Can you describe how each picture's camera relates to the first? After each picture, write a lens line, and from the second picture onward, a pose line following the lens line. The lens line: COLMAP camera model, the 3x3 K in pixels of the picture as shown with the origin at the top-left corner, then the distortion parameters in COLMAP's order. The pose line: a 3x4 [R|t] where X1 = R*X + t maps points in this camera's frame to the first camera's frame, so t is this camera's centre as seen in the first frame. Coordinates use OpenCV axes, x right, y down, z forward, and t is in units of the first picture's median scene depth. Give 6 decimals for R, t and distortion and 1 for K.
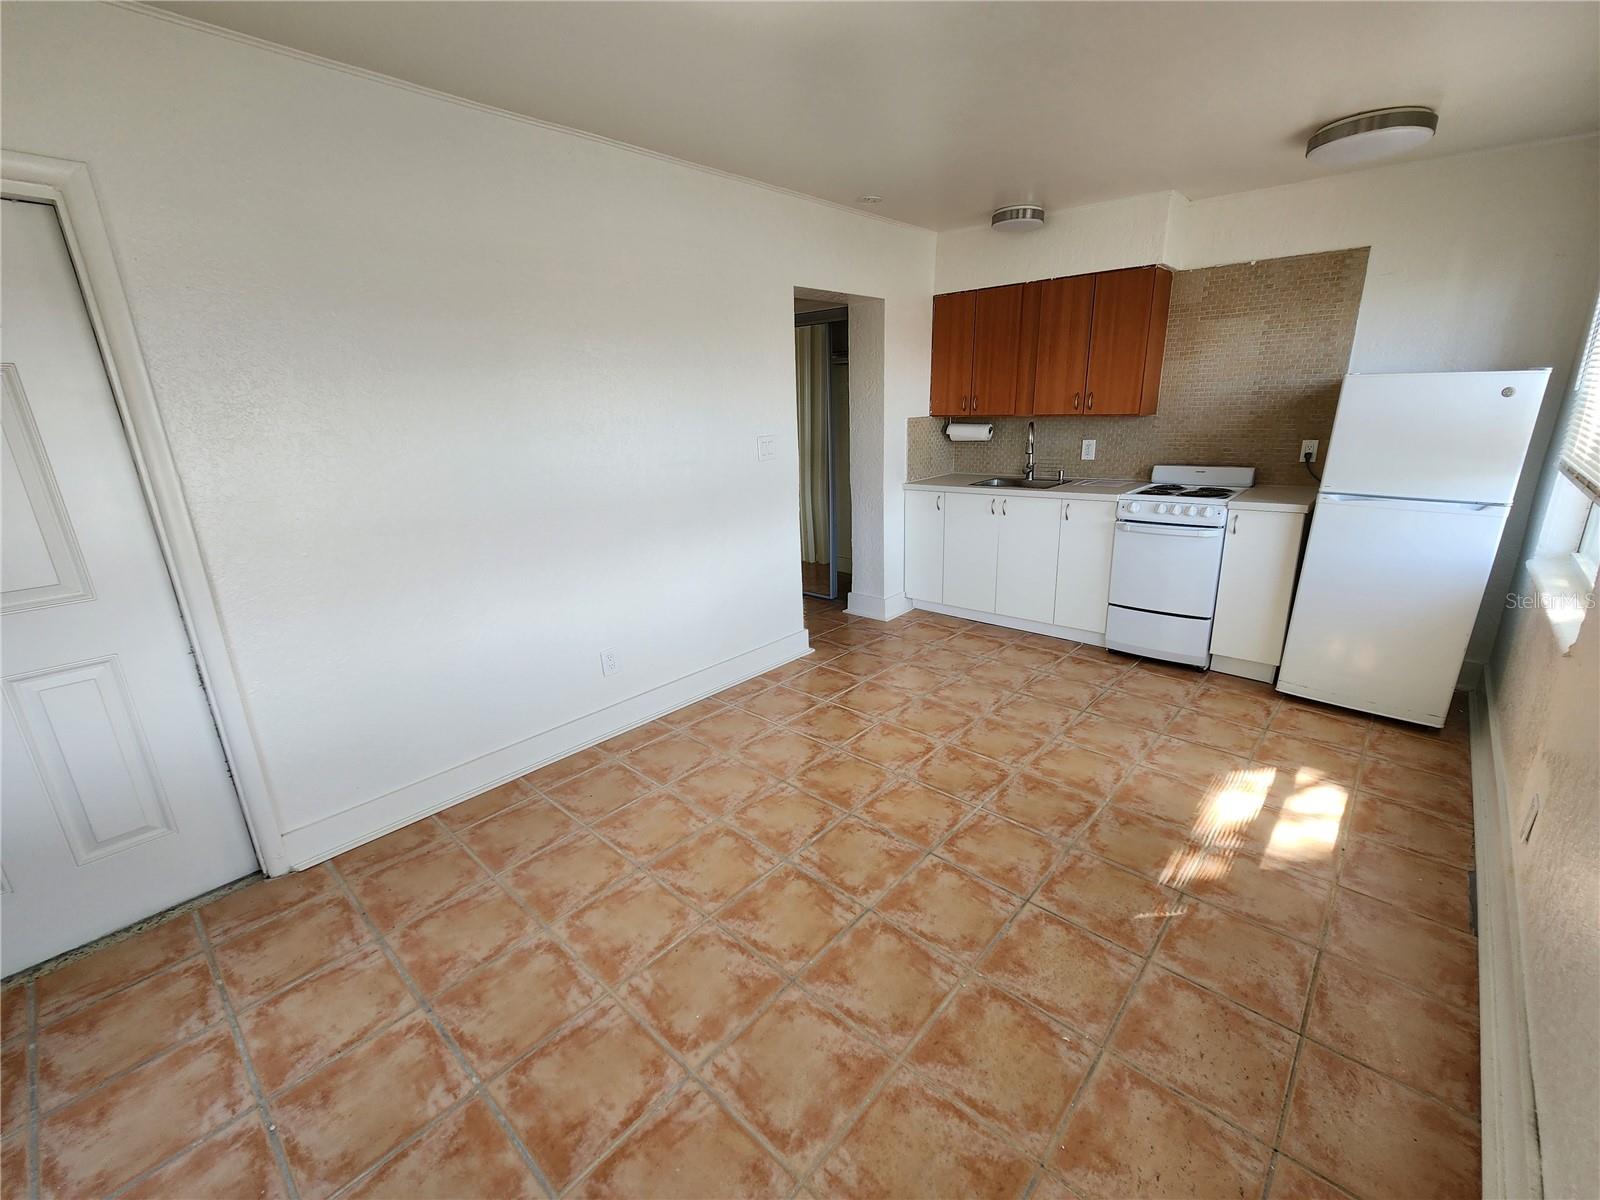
lens RADIAL K [[674.0, 0, 797.4], [0, 674.0, 601.5], [0, 0, 1]] dist [0.004216, -0.001103]
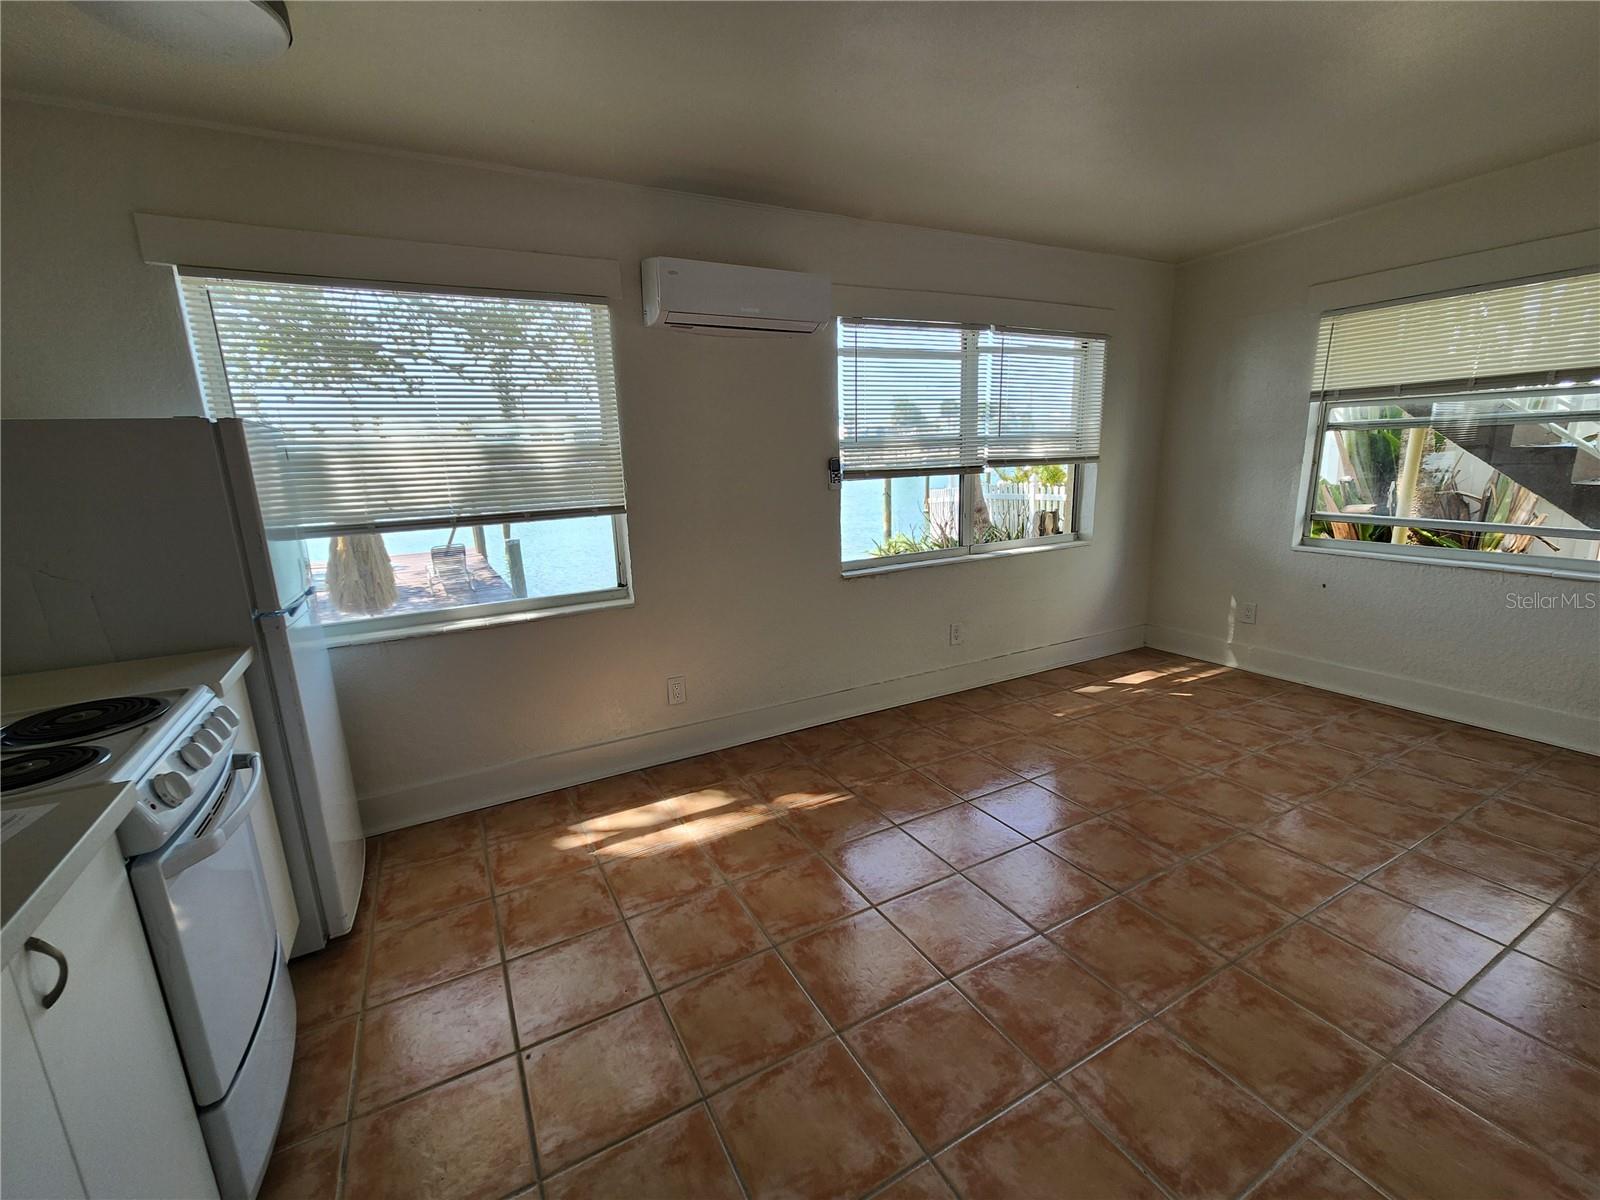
lens RADIAL K [[674.0, 0, 794.5], [0, 674.0, 606.4], [0, 0, 1]] dist [0.004216, -0.001103]
pose [[-0.940845, -0.016097, 0.338455, 0.160219], [0.155310, 0.867275, 0.472983, -0.408758], [-0.301148, 0.497569, -0.813471, 1.454571]]
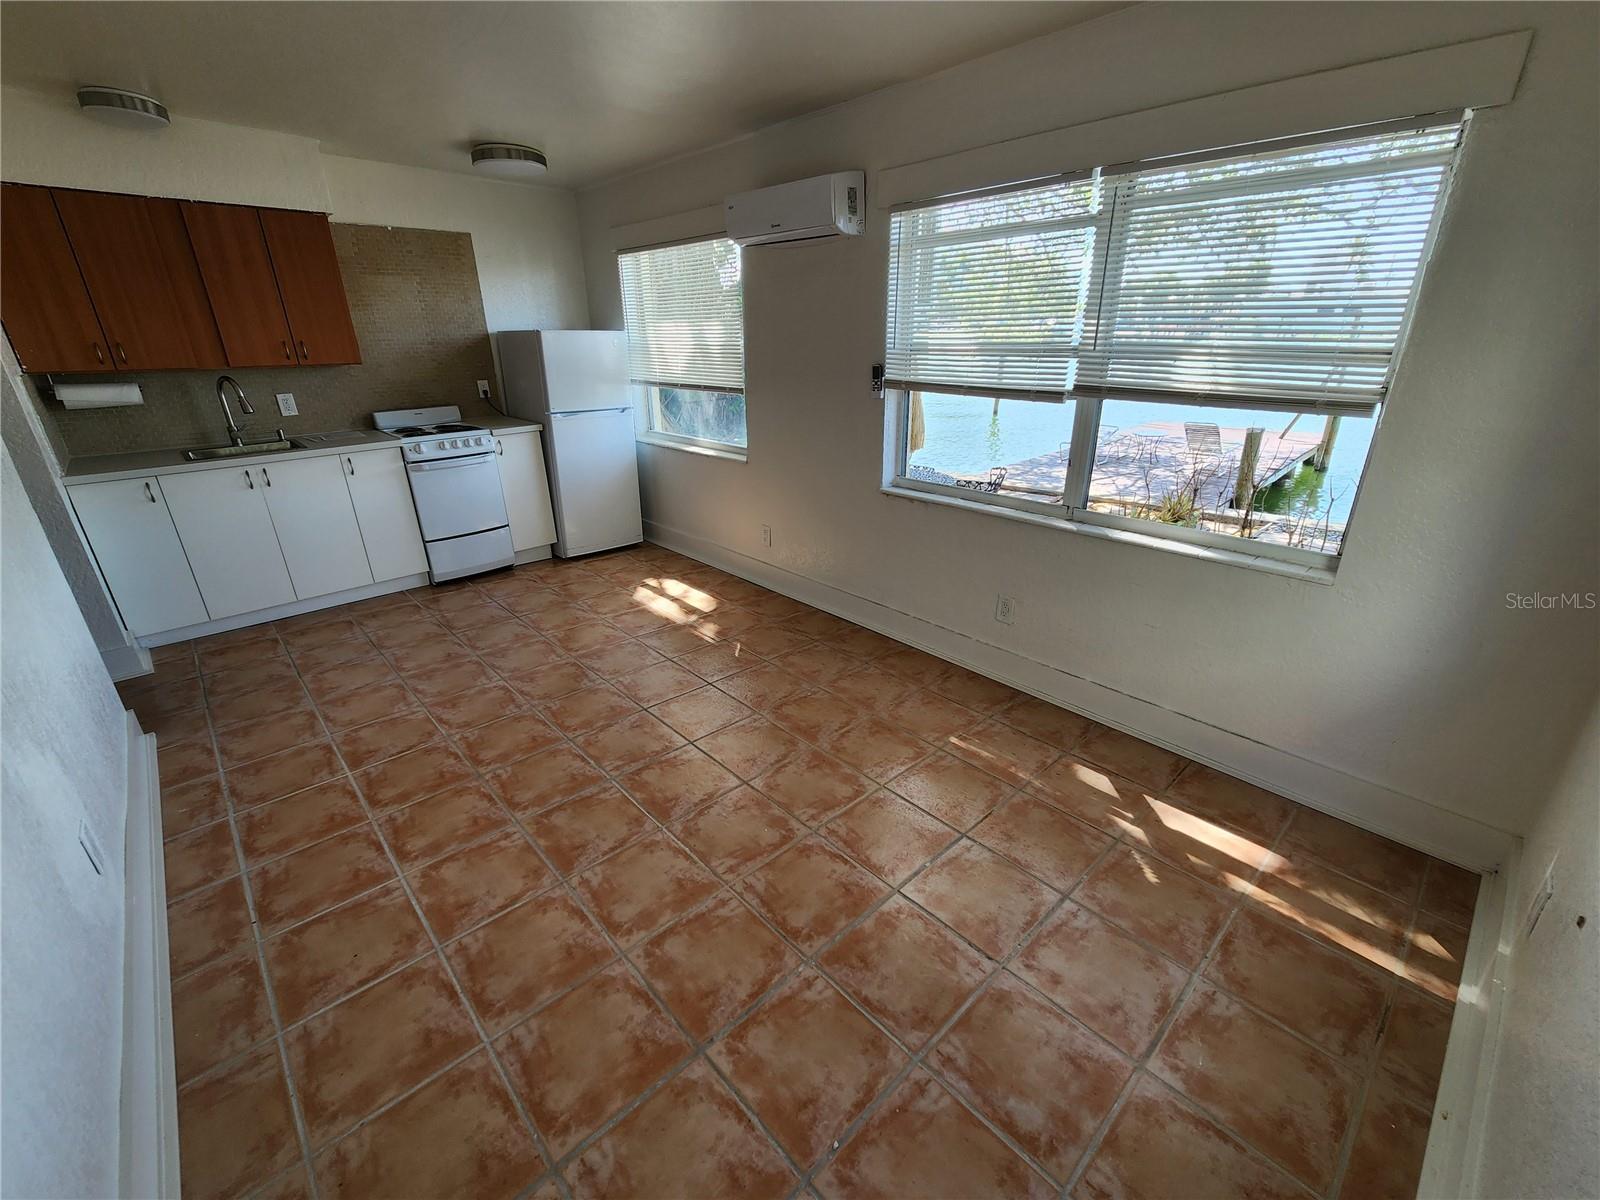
lens RADIAL K [[674.0, 0, 795.9], [0, 674.0, 600.3], [0, 0, 1]] dist [0.004216, -0.001103]
pose [[0.087087, -0.342082, 0.935626, -0.721586], [0.294107, 0.906160, 0.303934, -0.090911], [-0.951797, 0.248705, 0.179523, 0.371033]]
